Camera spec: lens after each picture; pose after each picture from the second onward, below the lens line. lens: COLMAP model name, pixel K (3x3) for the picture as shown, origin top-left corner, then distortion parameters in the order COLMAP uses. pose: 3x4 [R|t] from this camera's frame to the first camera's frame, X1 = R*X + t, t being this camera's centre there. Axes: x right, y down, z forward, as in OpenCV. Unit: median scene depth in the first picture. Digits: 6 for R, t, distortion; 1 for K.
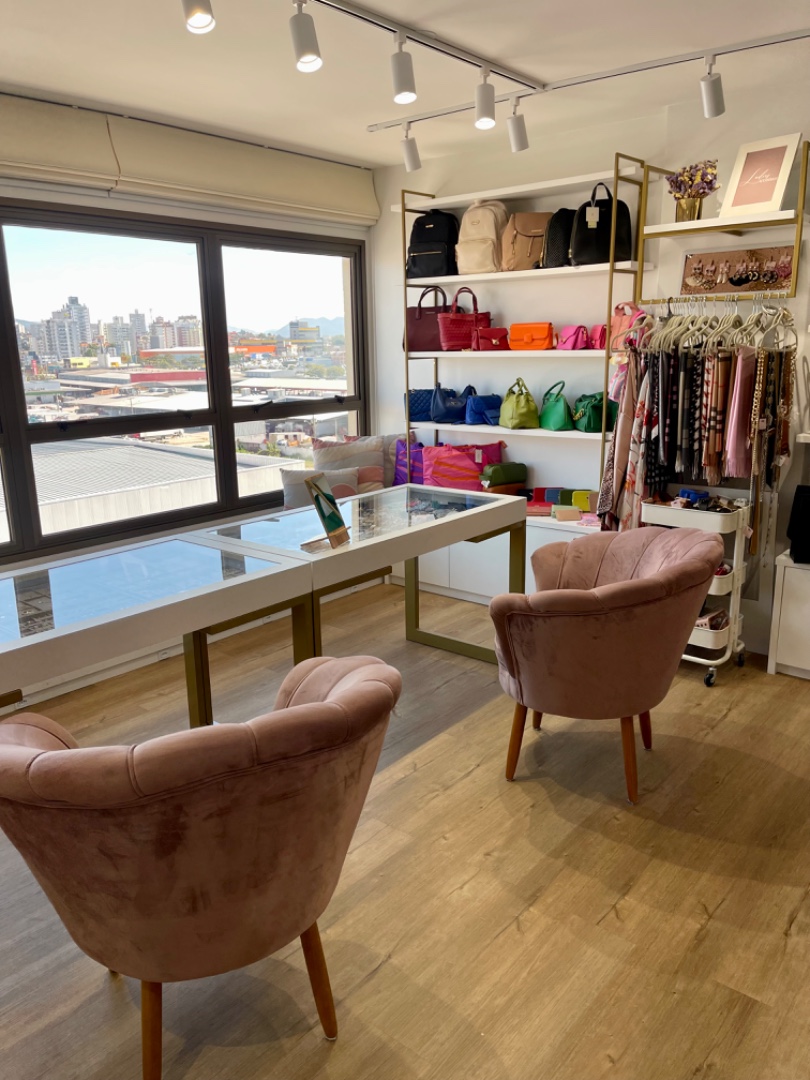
lens RADIAL K [[810.6, 0, 404.9], [0, 810.6, 543.0], [0, 0, 1]] dist [0.031584, -0.024771]
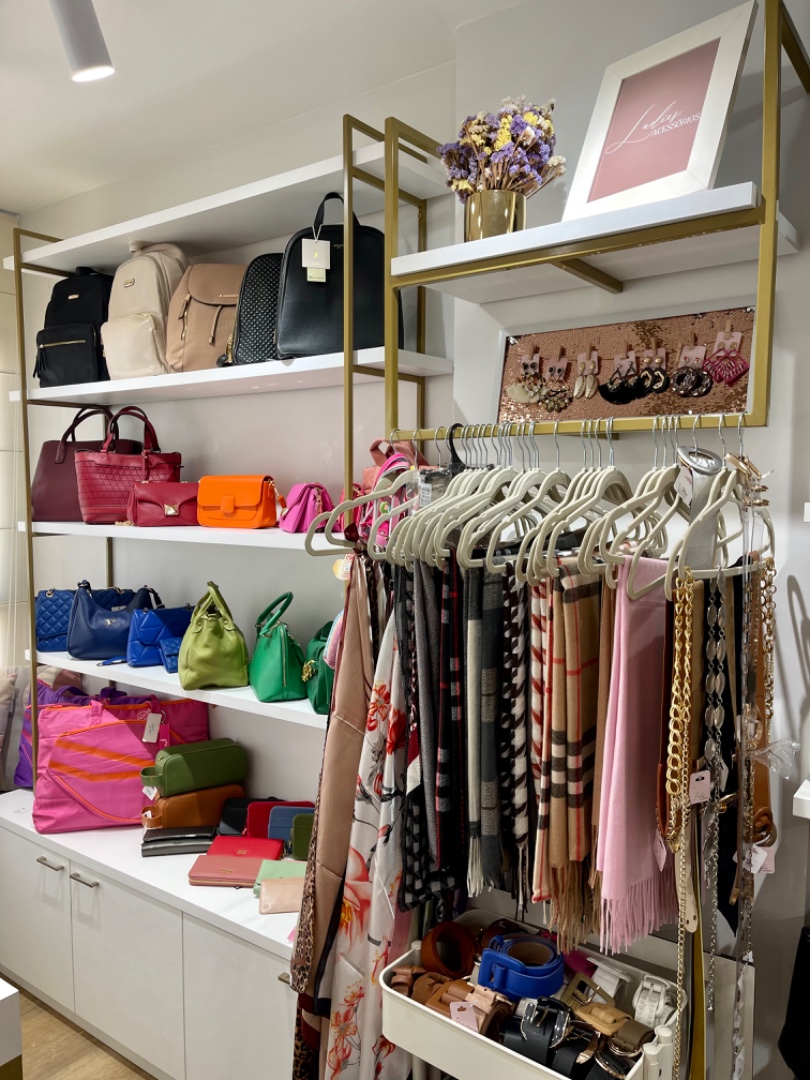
lens RADIAL K [[810.6, 0, 399.9], [0, 810.6, 539.7], [0, 0, 1]] dist [0.031584, -0.024771]
pose [[0.997634, 0.019134, 0.066027, 0.273183], [-0.007024, 0.983829, -0.178973, -0.173534], [-0.068383, 0.178086, 0.981636, 0.619433]]
